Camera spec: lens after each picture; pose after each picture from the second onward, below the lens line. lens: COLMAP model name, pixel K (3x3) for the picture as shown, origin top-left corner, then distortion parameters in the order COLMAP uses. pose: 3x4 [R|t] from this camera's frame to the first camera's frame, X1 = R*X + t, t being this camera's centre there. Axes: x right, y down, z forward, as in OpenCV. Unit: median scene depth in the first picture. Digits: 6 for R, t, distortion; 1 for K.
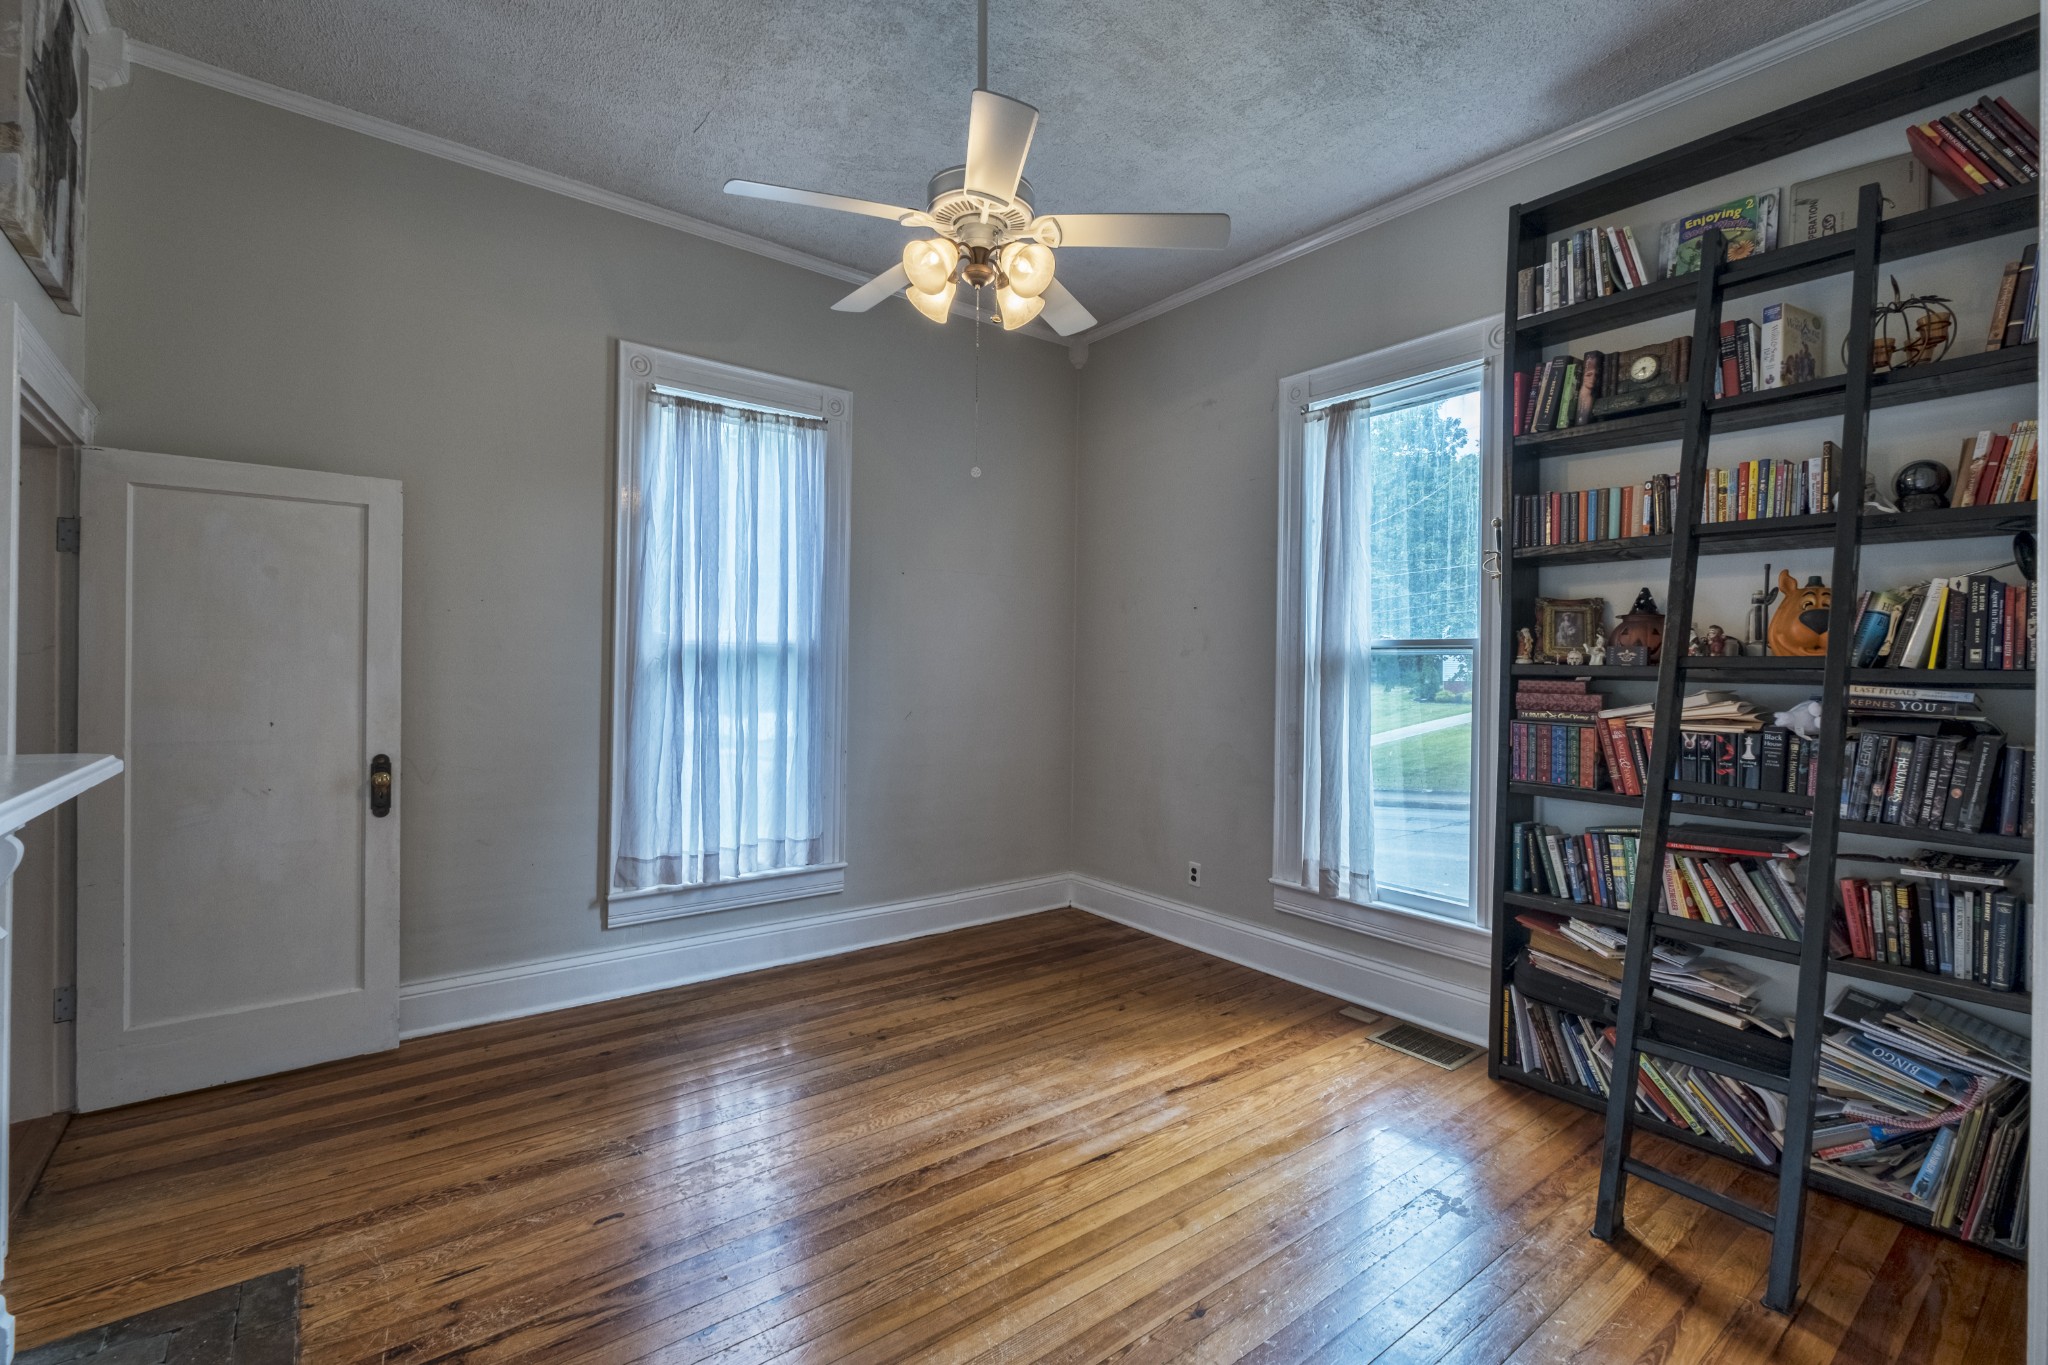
lens RADIAL K [[892.2, 0, 1016.7], [0, 892.2, 681.0], [0, 0, 1]] dist [0.001811, -0.003780]
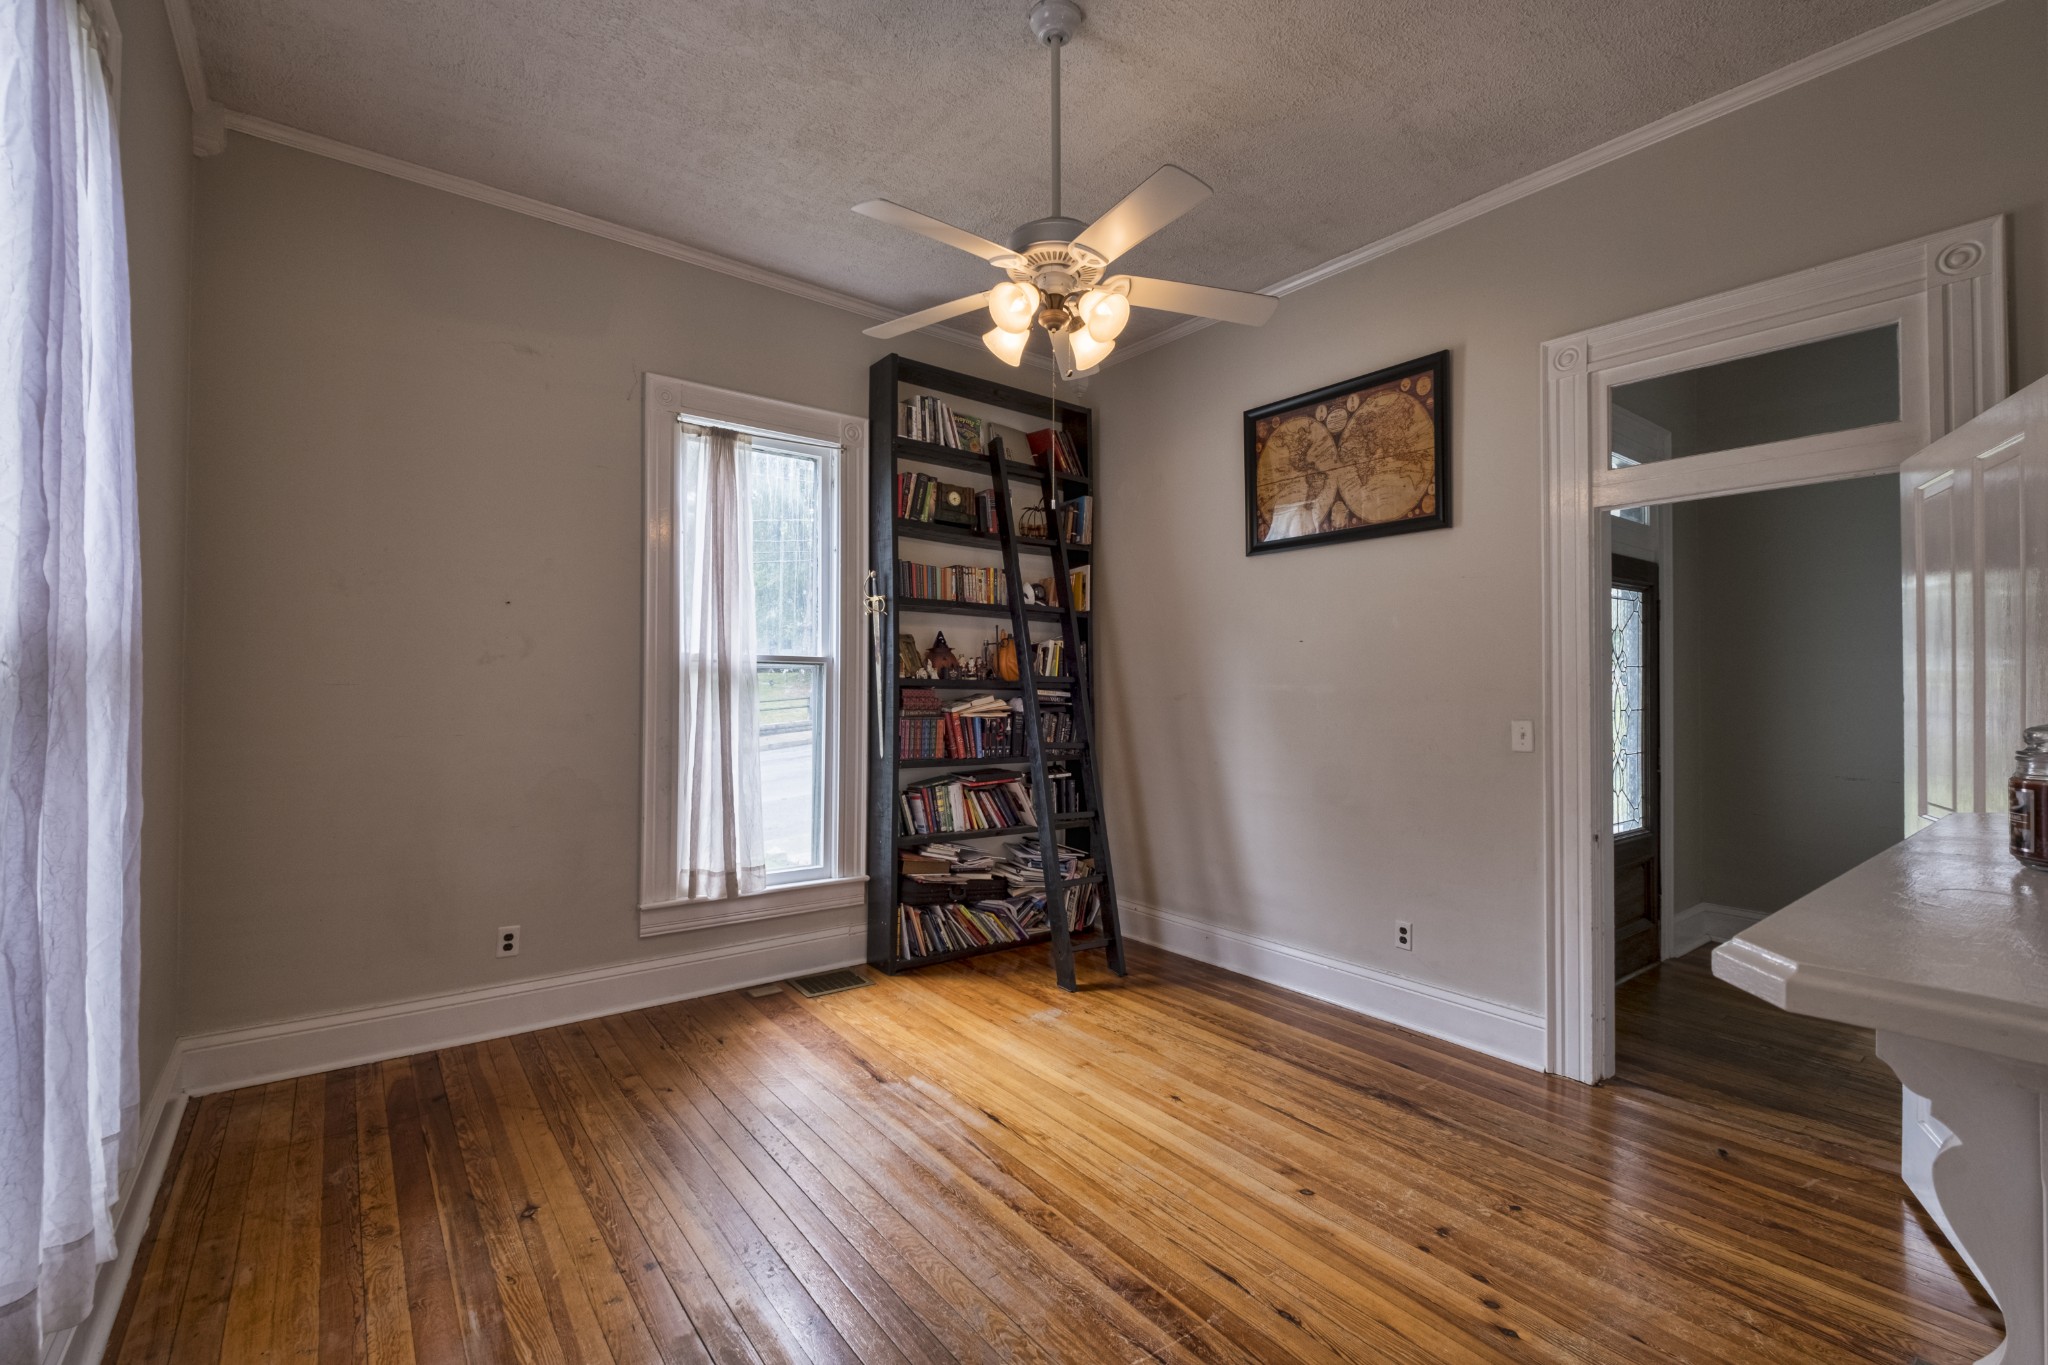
lens RADIAL K [[892.2, 0, 1025.4], [0, 892.2, 679.0], [0, 0, 1]] dist [0.001811, -0.003780]
pose [[-0.005757, -0.004481, 0.999973, -0.888027], [0.005065, 0.999977, 0.004511, -0.023278], [-0.999971, 0.005091, -0.005734, 0.828650]]
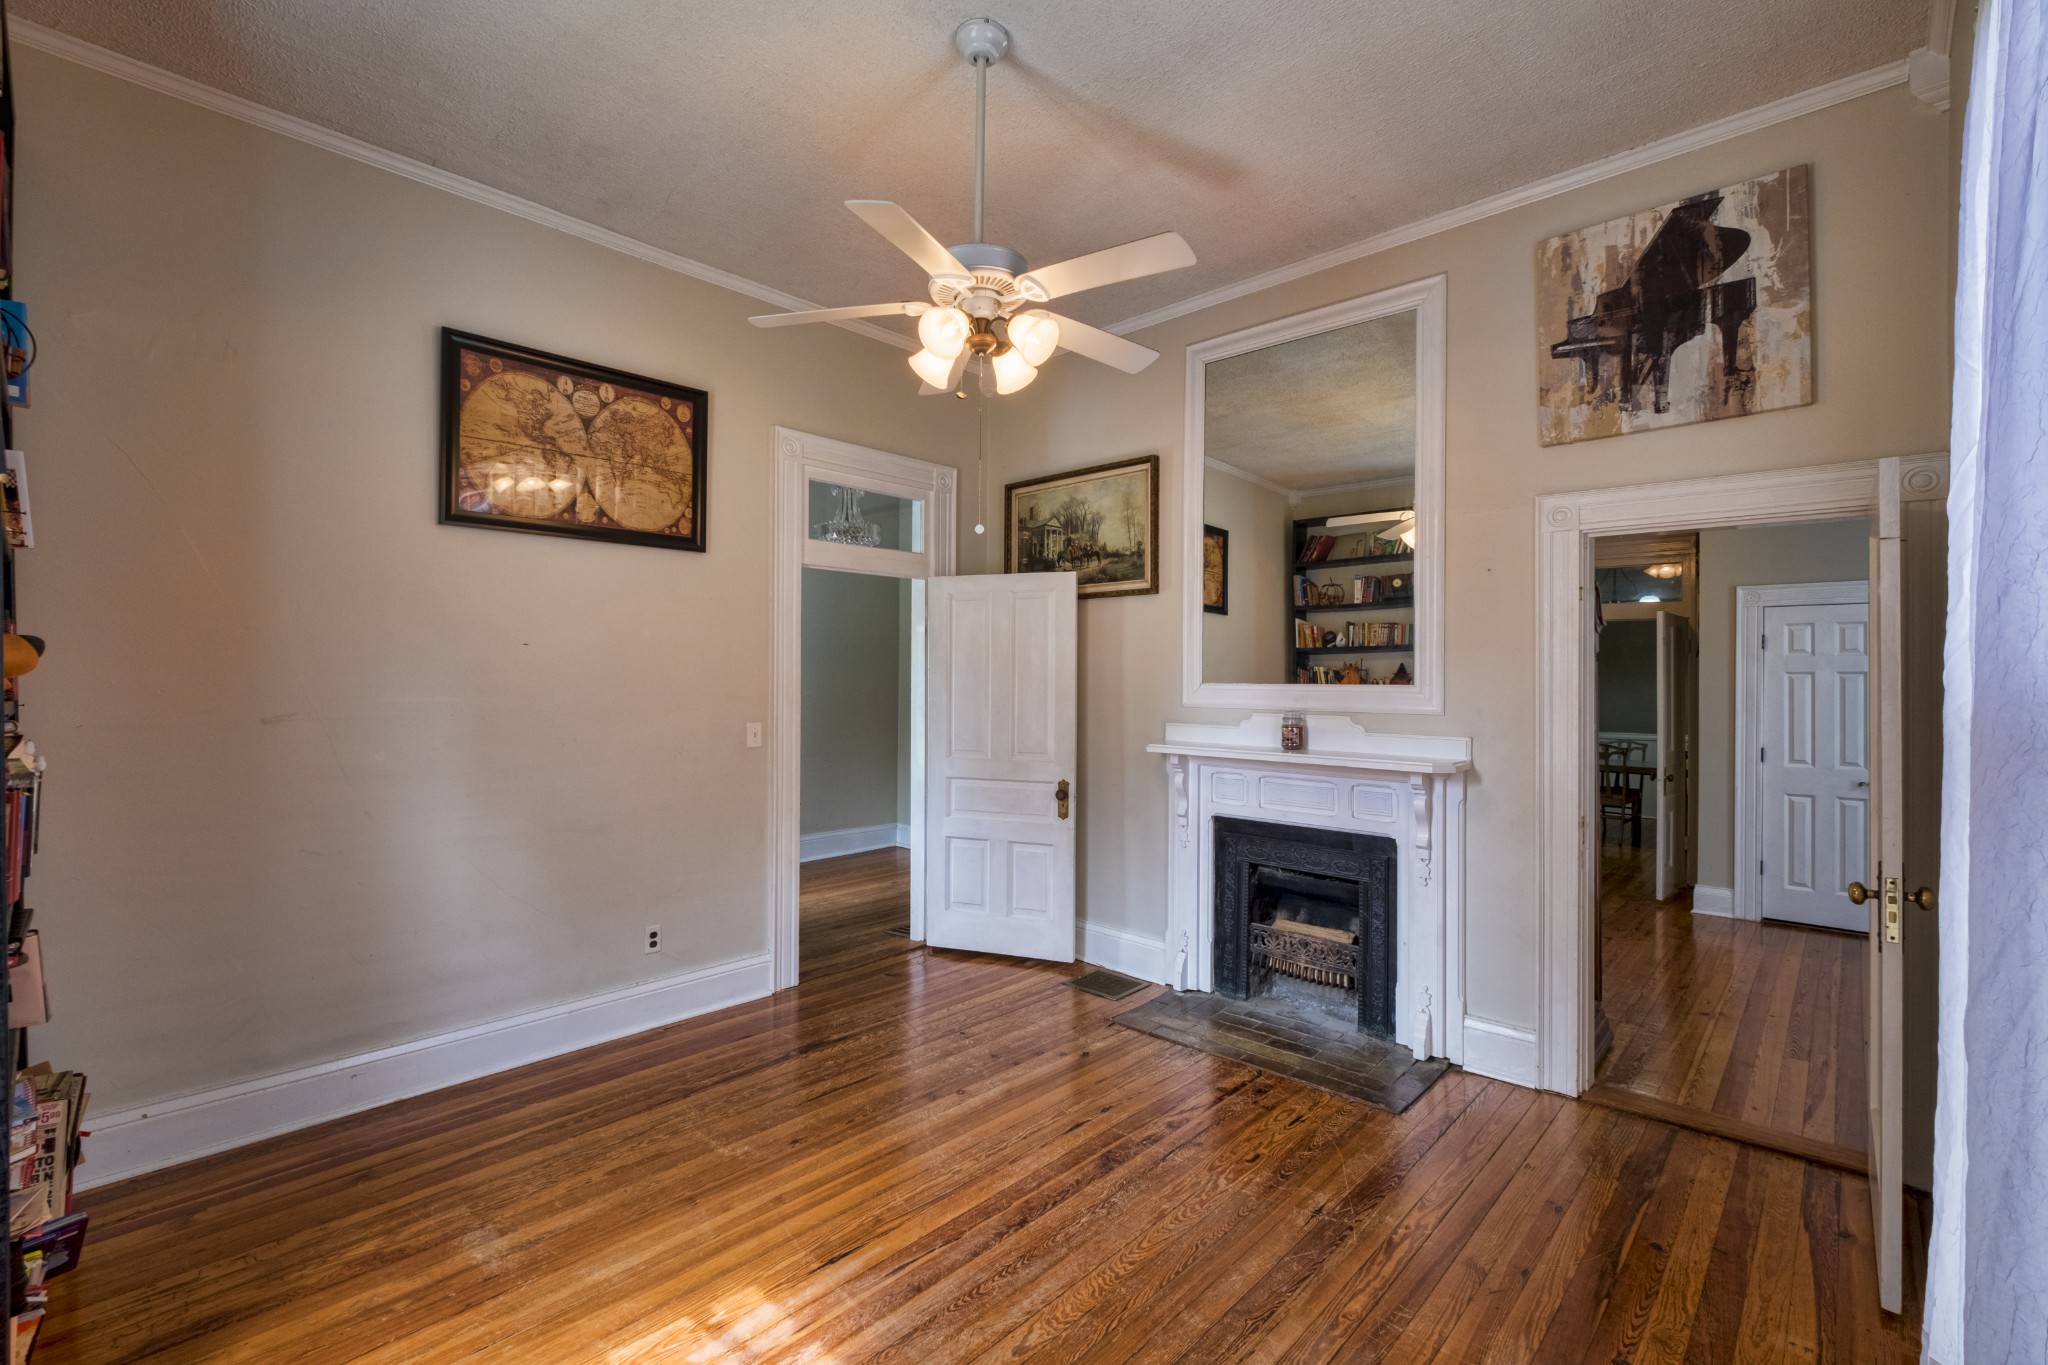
lens RADIAL K [[892.2, 0, 1018.4], [0, 892.2, 674.0], [0, 0, 1]] dist [0.001811, -0.003780]
pose [[-0.986719, -0.019758, -0.161233, 0.061080], [-0.020897, 0.999767, 0.005374, -0.054521], [0.161090, 0.008672, -0.986902, 1.644191]]
